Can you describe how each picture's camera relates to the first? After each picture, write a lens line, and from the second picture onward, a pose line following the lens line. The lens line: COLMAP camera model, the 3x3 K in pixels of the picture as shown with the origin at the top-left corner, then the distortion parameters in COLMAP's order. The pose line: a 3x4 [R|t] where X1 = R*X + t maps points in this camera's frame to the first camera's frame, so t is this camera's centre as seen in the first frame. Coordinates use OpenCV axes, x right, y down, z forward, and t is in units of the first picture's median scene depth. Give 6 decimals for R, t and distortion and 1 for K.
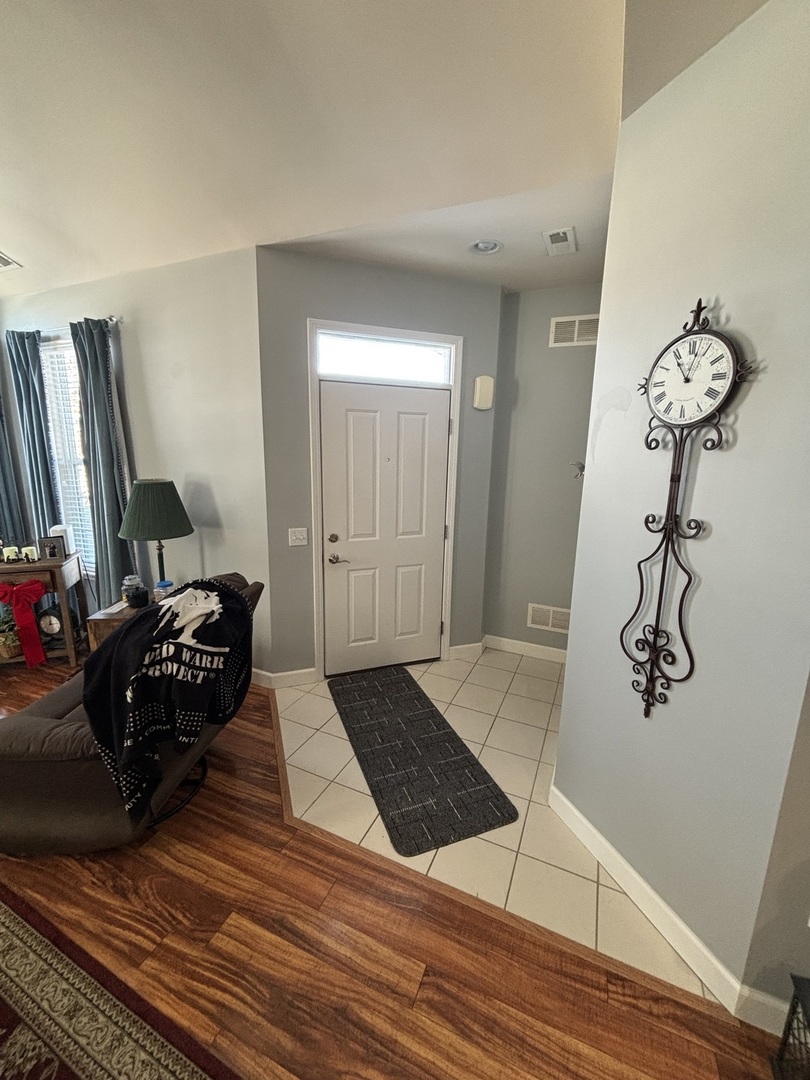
lens RADIAL K [[436.9, 0, 401.0], [0, 436.9, 537.1], [0, 0, 1]] dist [0.001476, 0.000359]
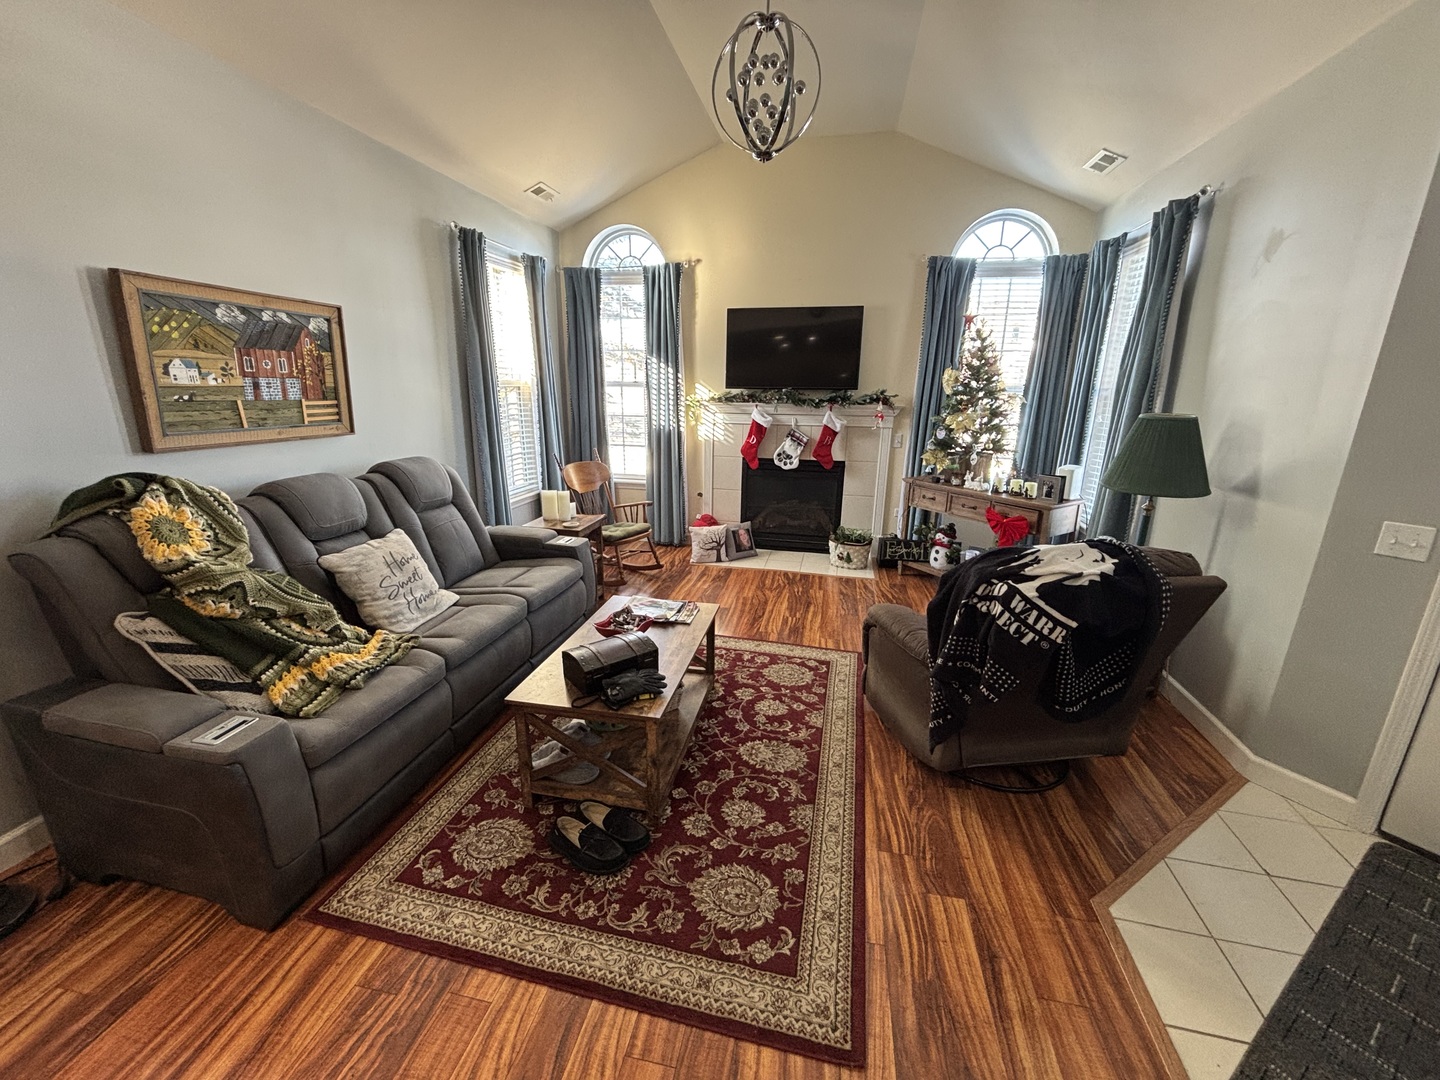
lens RADIAL K [[583.1, 0, 725.3], [0, 583.1, 542.7], [0, 0, 1]] dist [-0.000959, -0.000400]
pose [[0.211901, 0.250046, -0.944762, 0.396070], [-0.199456, 0.957432, 0.208664, 0.030284], [0.956721, 0.144222, 0.252754, 0.140998]]
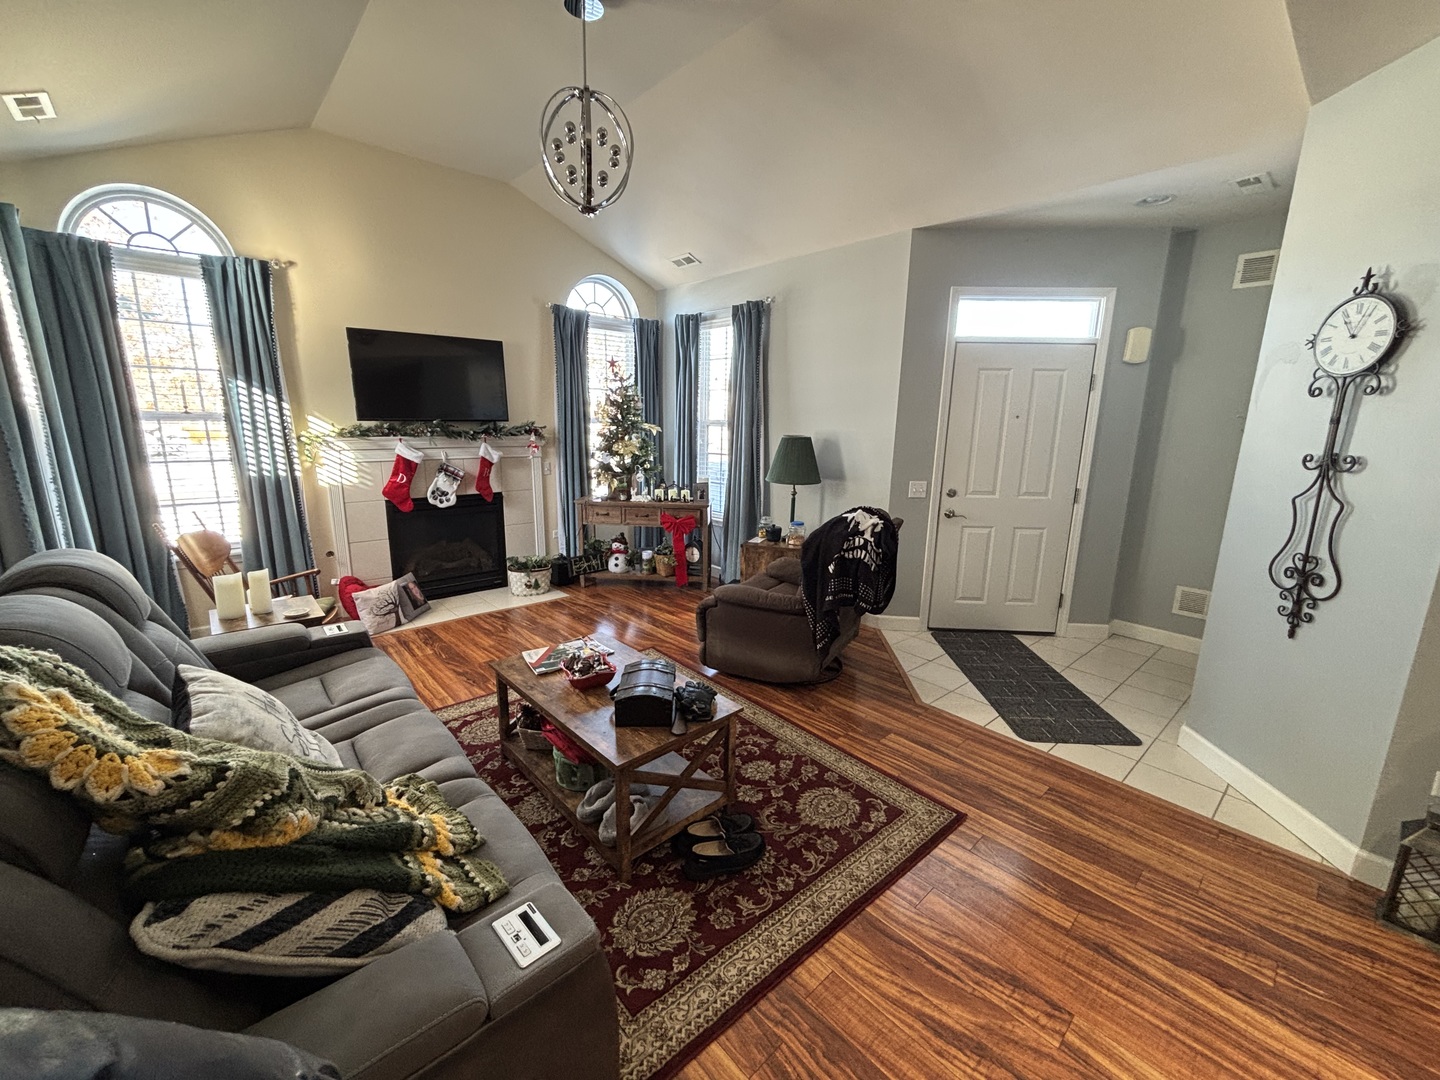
lens RADIAL K [[582.6, 0, 717.6], [0, 582.6, 539.7], [0, 0, 1]] dist [0.001476, 0.000359]
pose [[0.915860, 0.080031, -0.393440, -0.194043], [-0.078611, 0.996710, 0.019752, 0.227040], [0.393727, 0.012838, 0.919138, -0.869546]]
